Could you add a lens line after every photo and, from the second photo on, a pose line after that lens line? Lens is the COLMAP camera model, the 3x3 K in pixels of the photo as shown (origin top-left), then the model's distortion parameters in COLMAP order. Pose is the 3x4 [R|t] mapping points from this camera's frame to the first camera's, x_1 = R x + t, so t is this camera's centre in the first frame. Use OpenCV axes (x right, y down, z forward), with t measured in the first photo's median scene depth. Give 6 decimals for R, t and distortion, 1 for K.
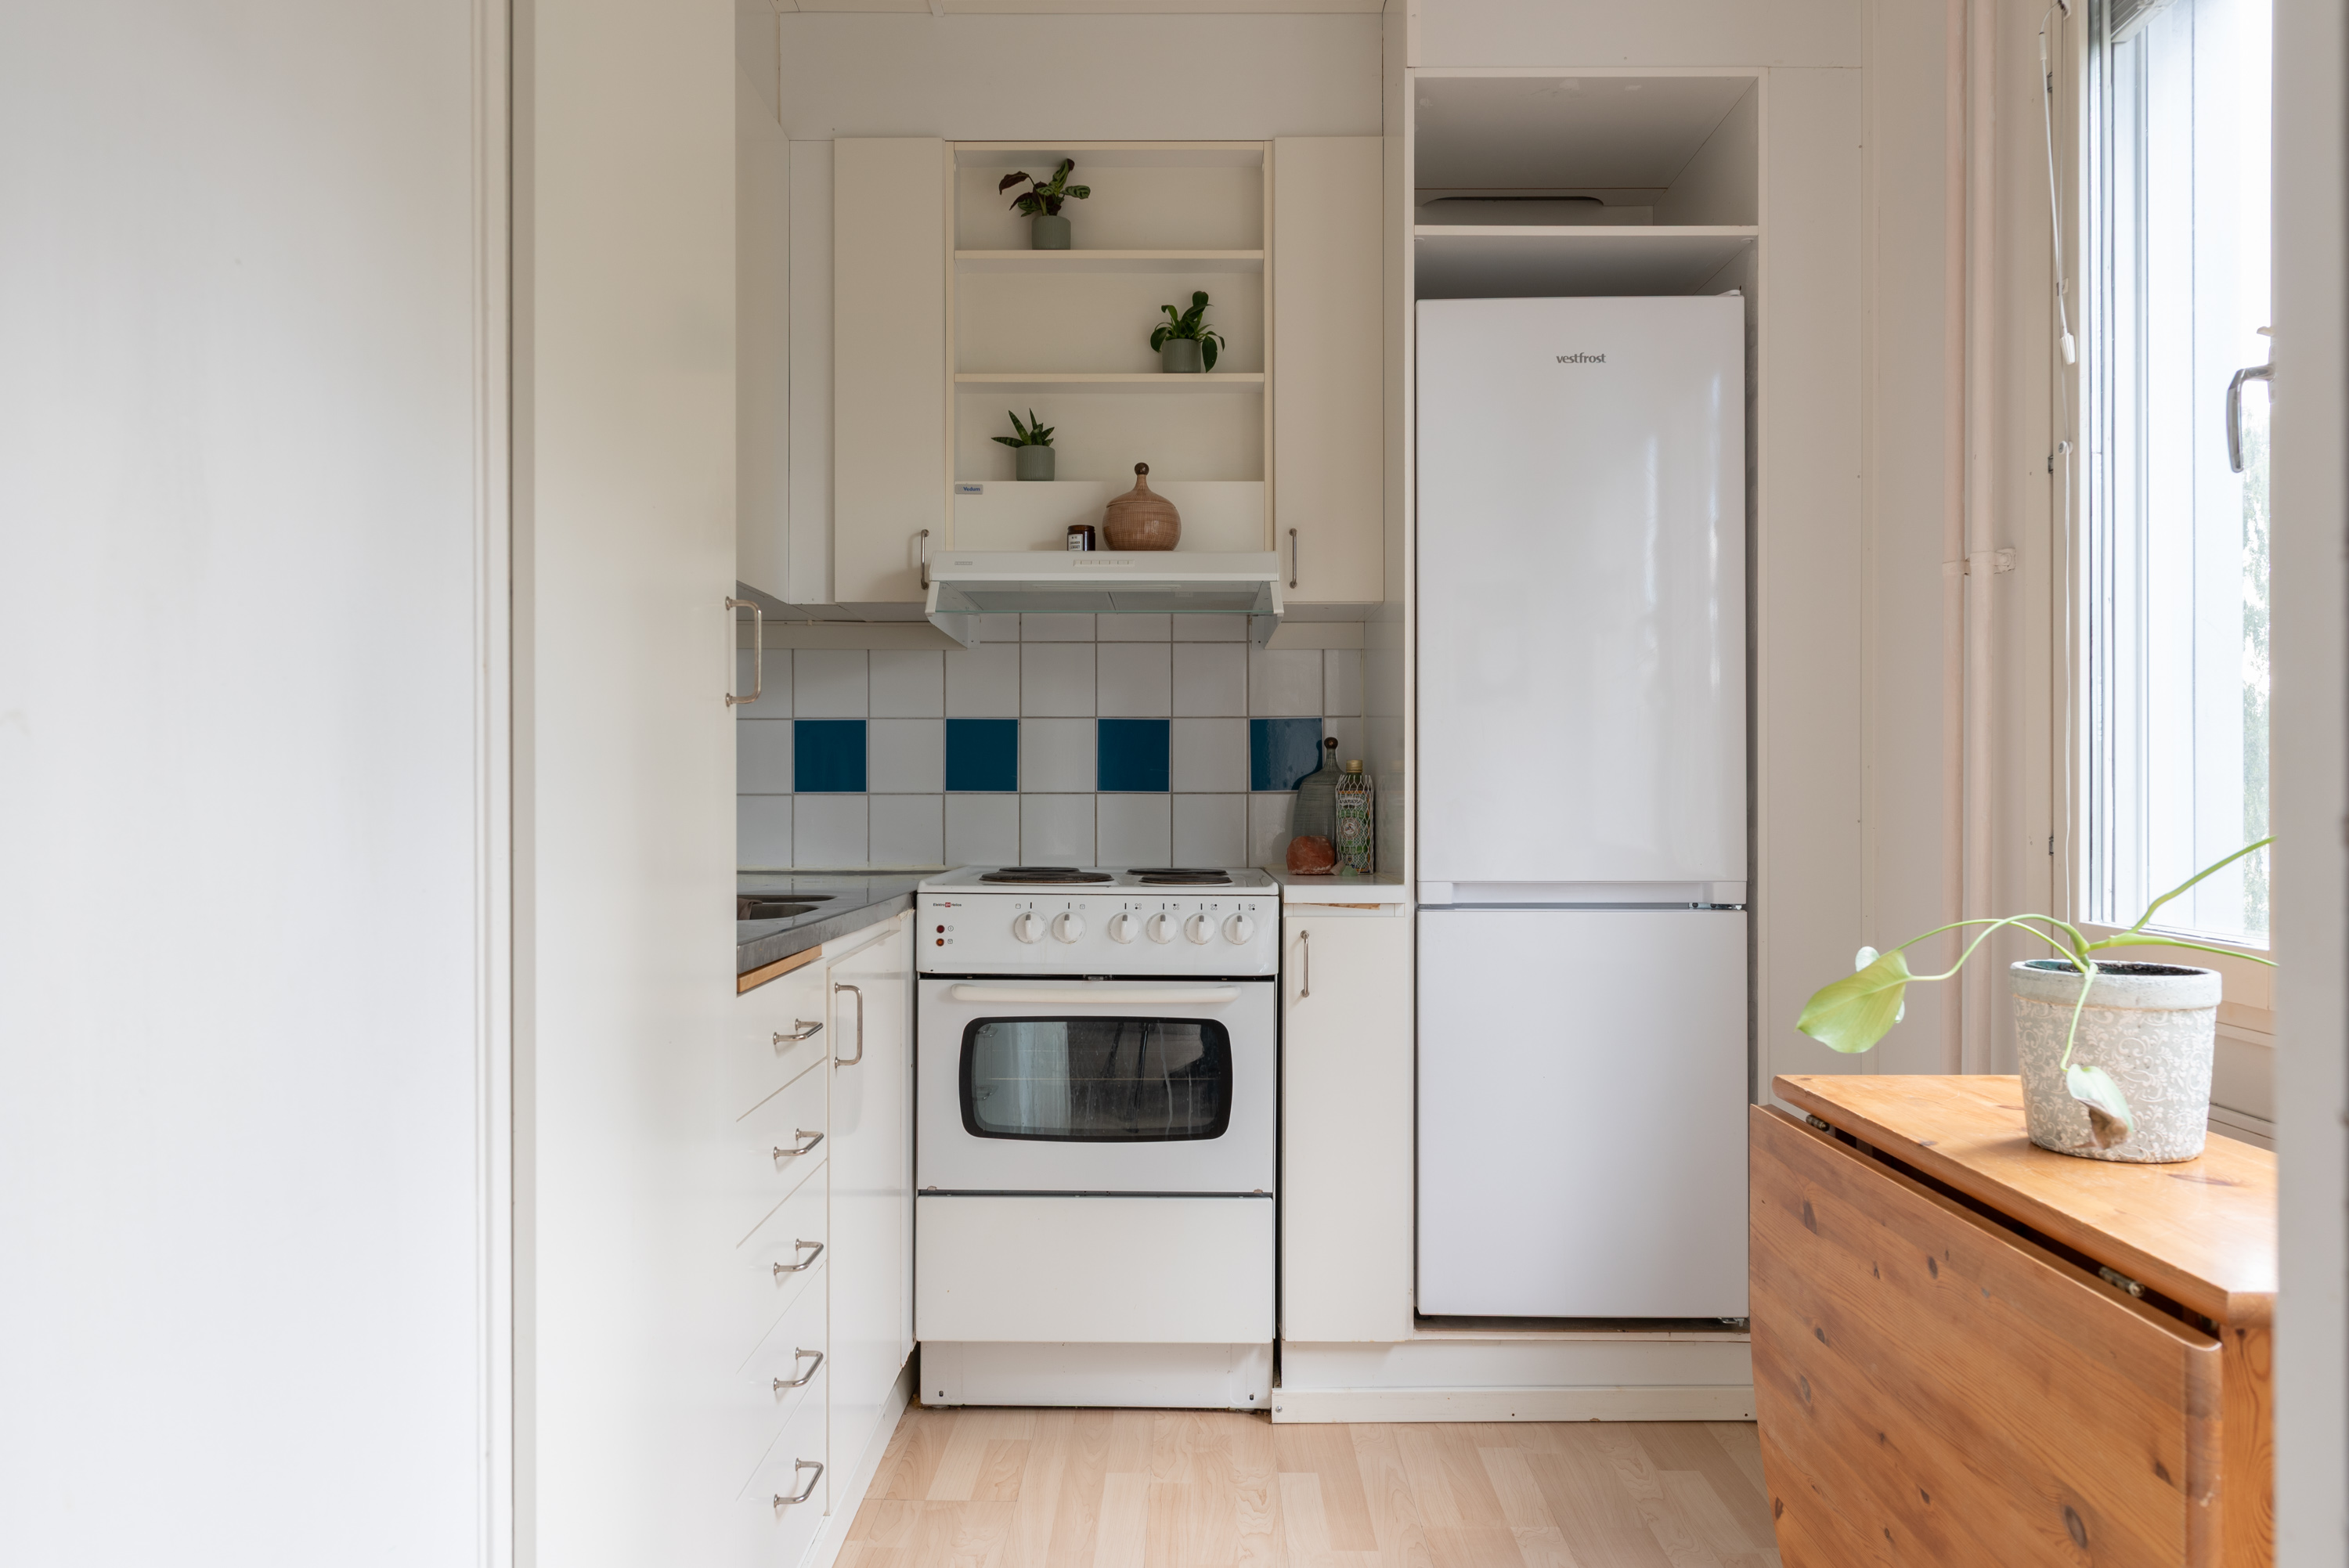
lens RADIAL K [[1597.4, 0, 1177.5], [0, 1597.4, 791.9], [0, 0, 1]] dist [0.007610, -0.008353]
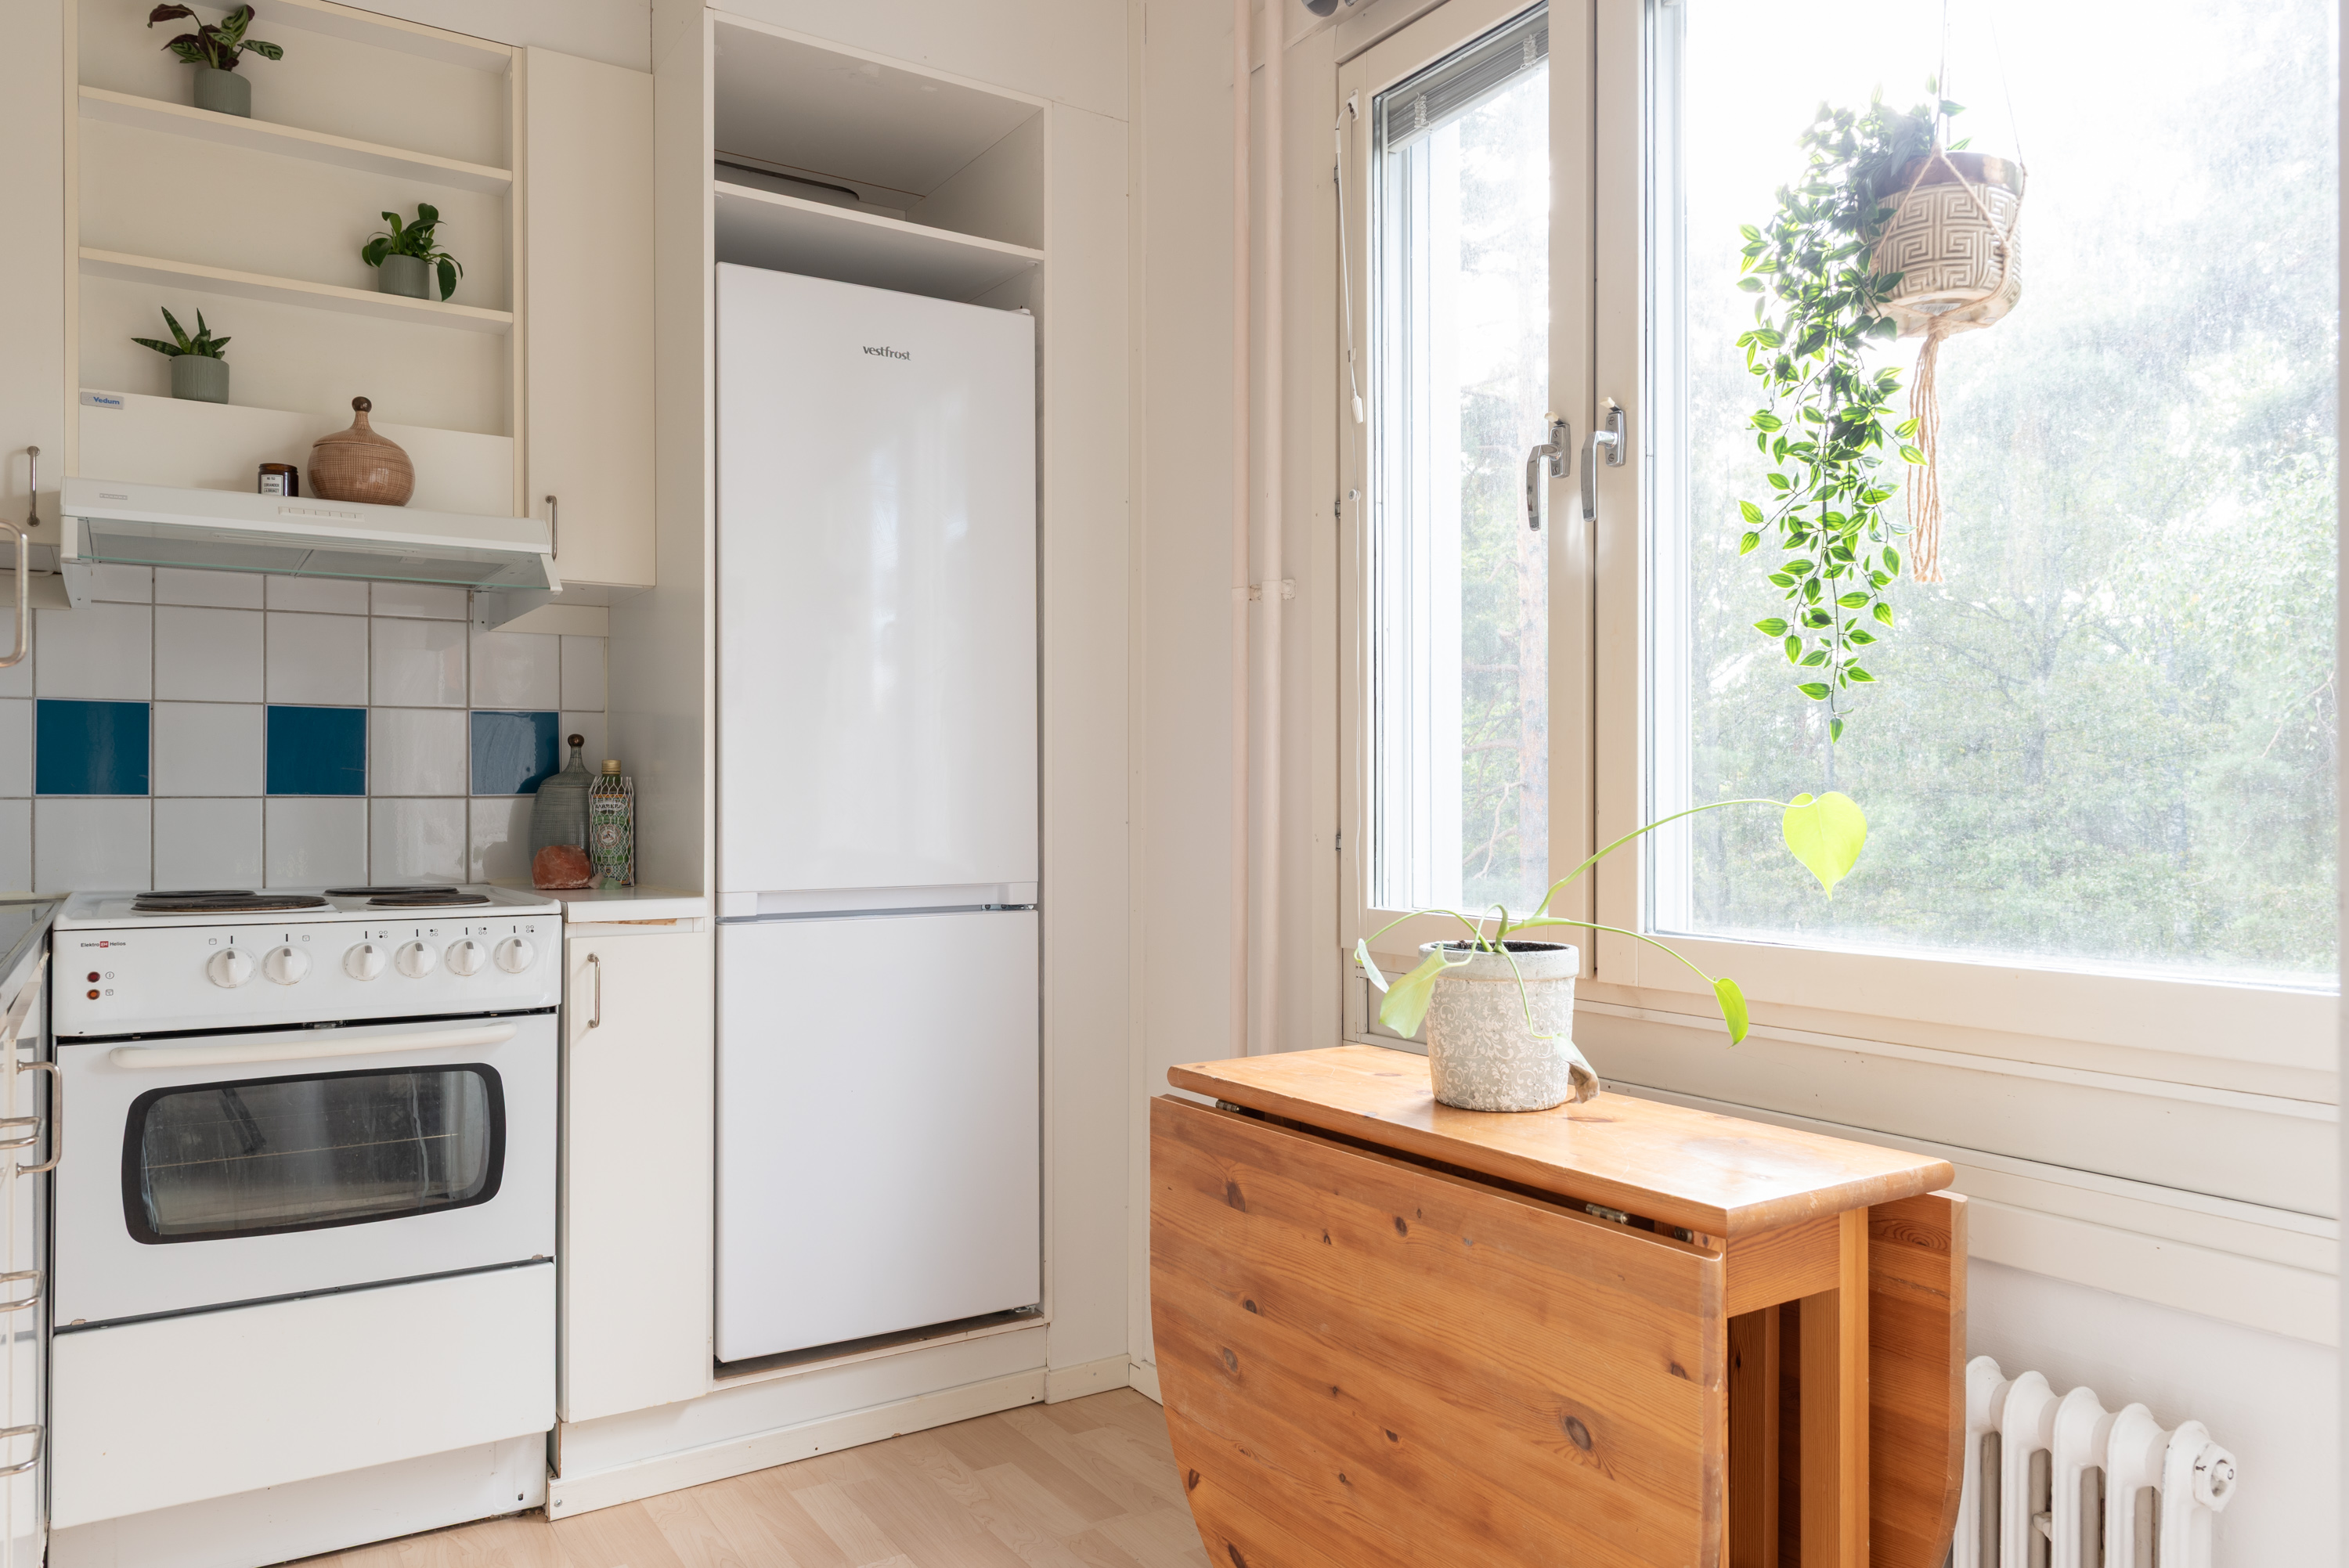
lens RADIAL K [[1597.4, 0, 1177.5], [0, 1597.4, 791.9], [0, 0, 1]] dist [0.007610, -0.008353]
pose [[0.834622, 0.000848, 0.550823, -0.135161], [0.000318, 0.999998, -0.002022, -0.000081], [-0.550824, 0.001863, 0.834620, 0.084322]]
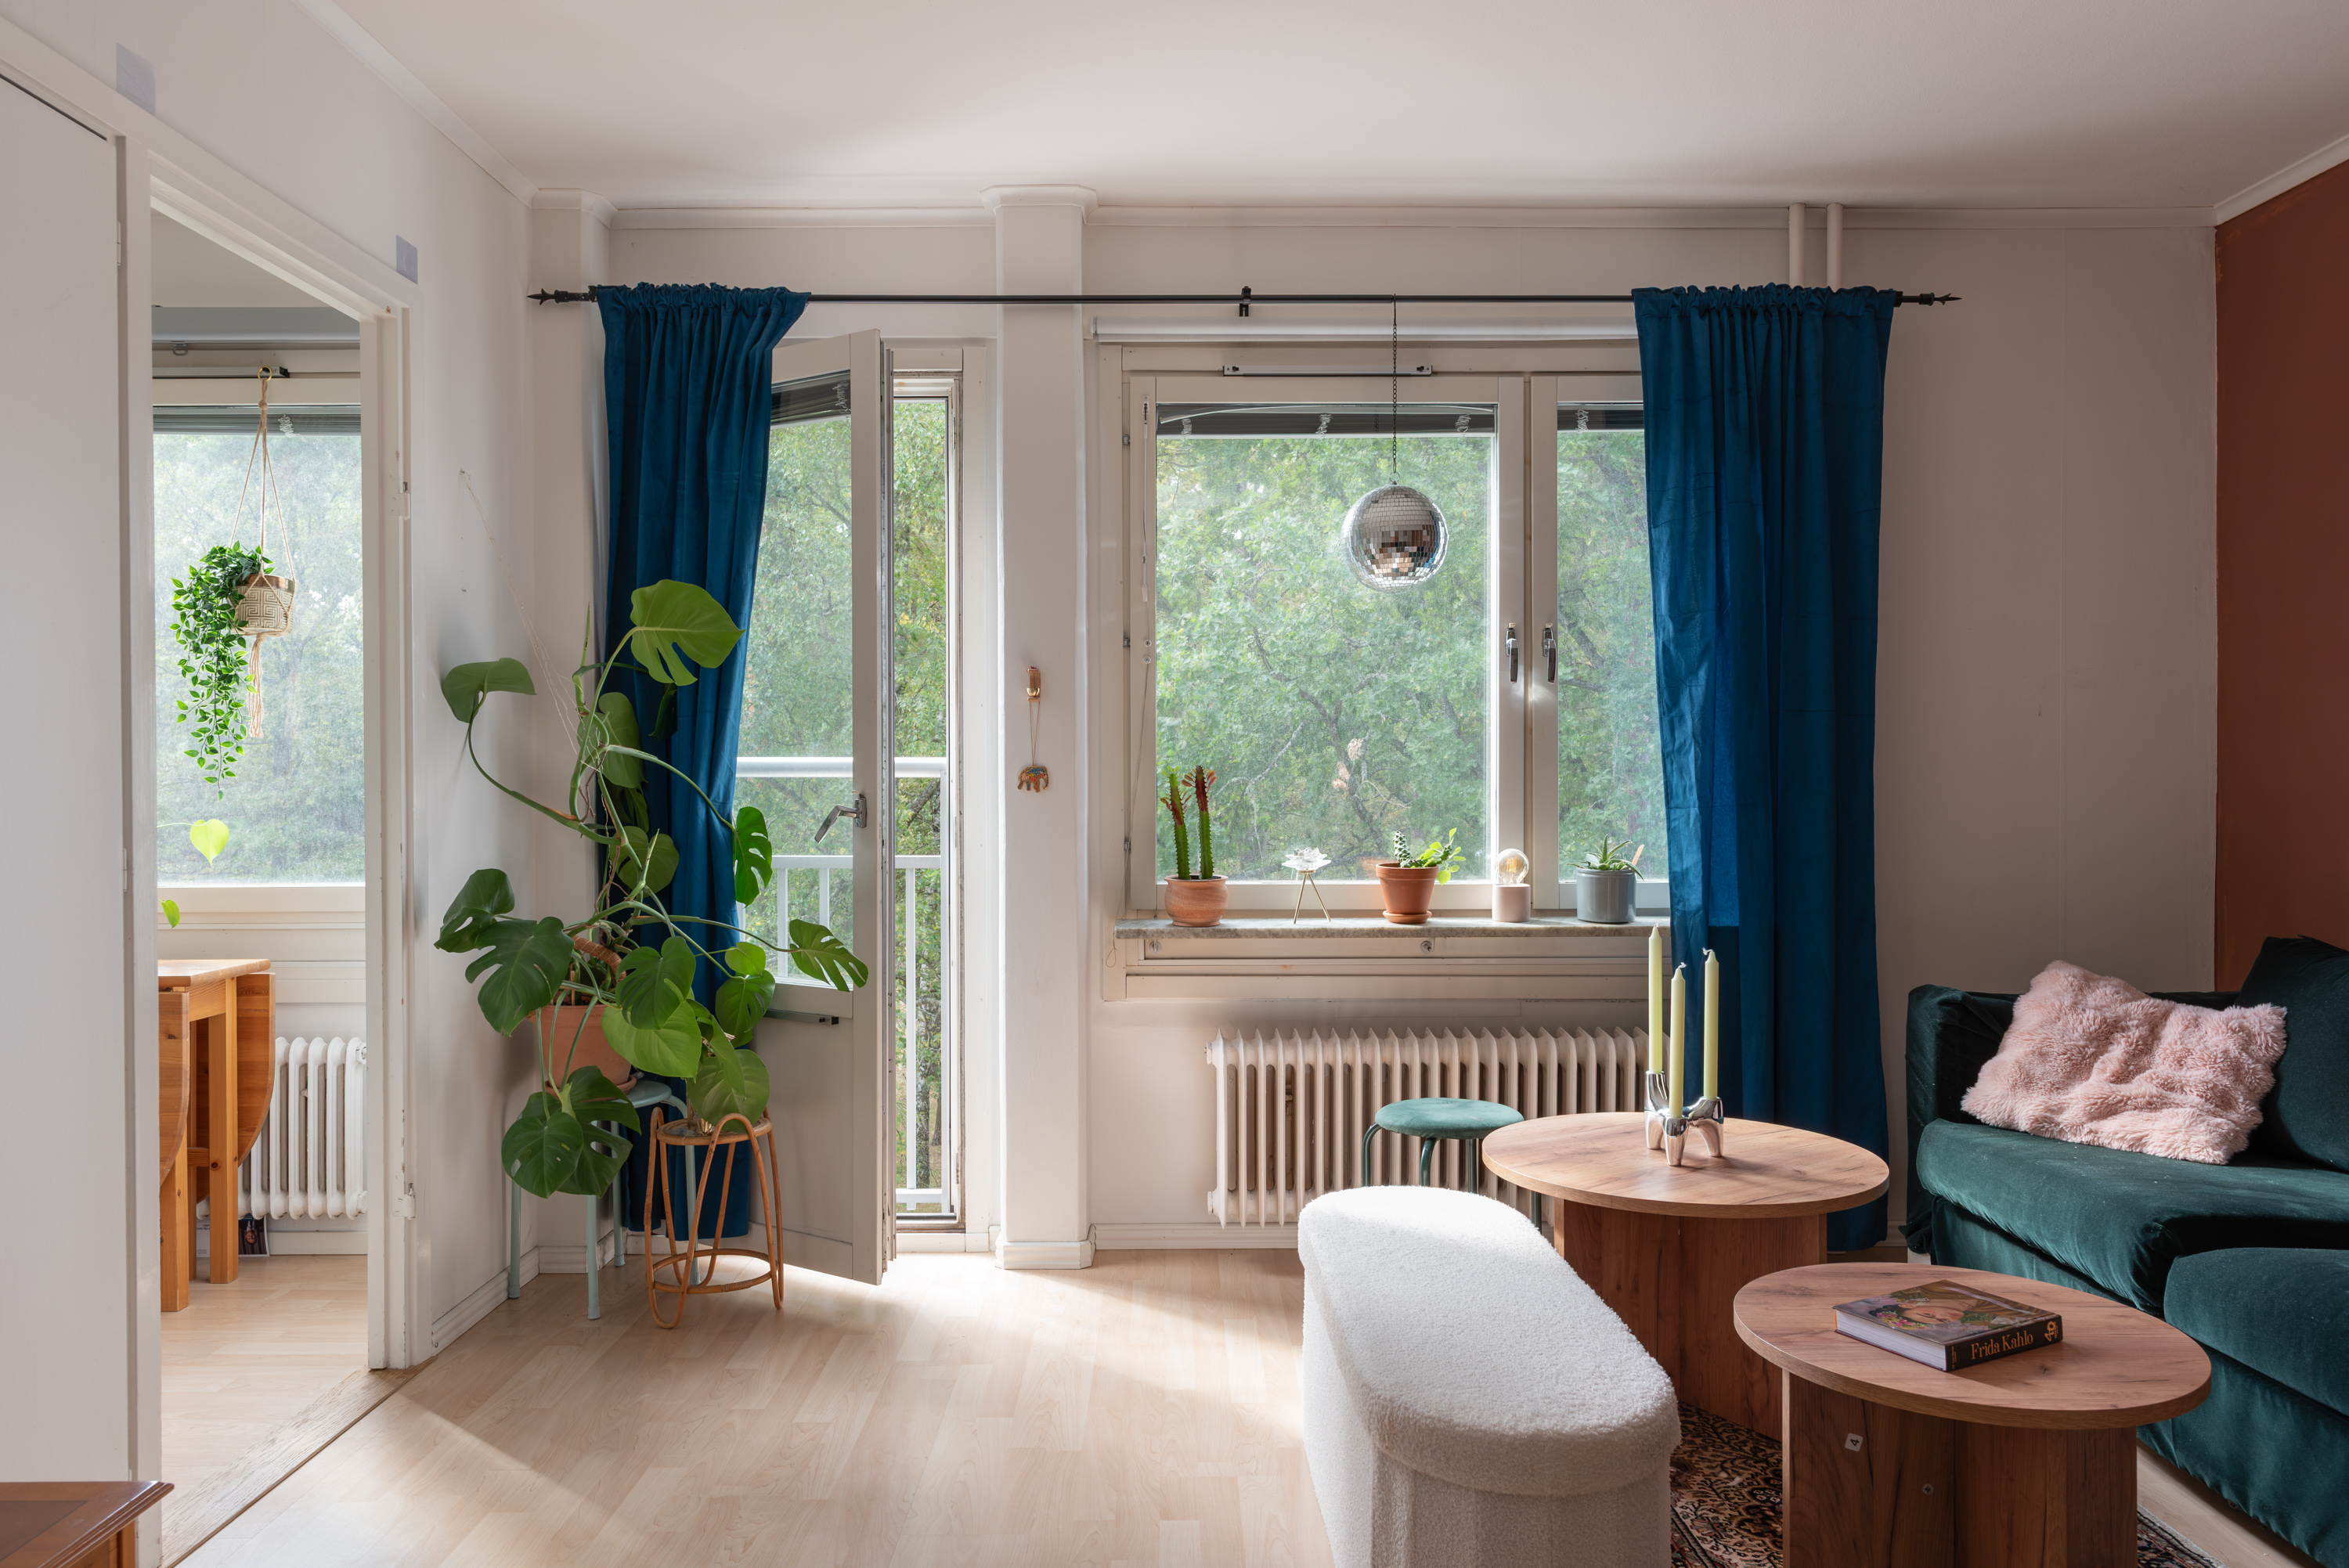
lens RADIAL K [[1600.3, 0, 1162.7], [0, 1600.3, 788.6], [0, 0, 1]] dist [0.004962, -0.000598]
pose [[-0.006965, -0.007447, 0.999948, -1.026832], [0.002129, 0.999970, 0.007462, -0.037158], [-0.999973, 0.002181, -0.006949, -0.382102]]
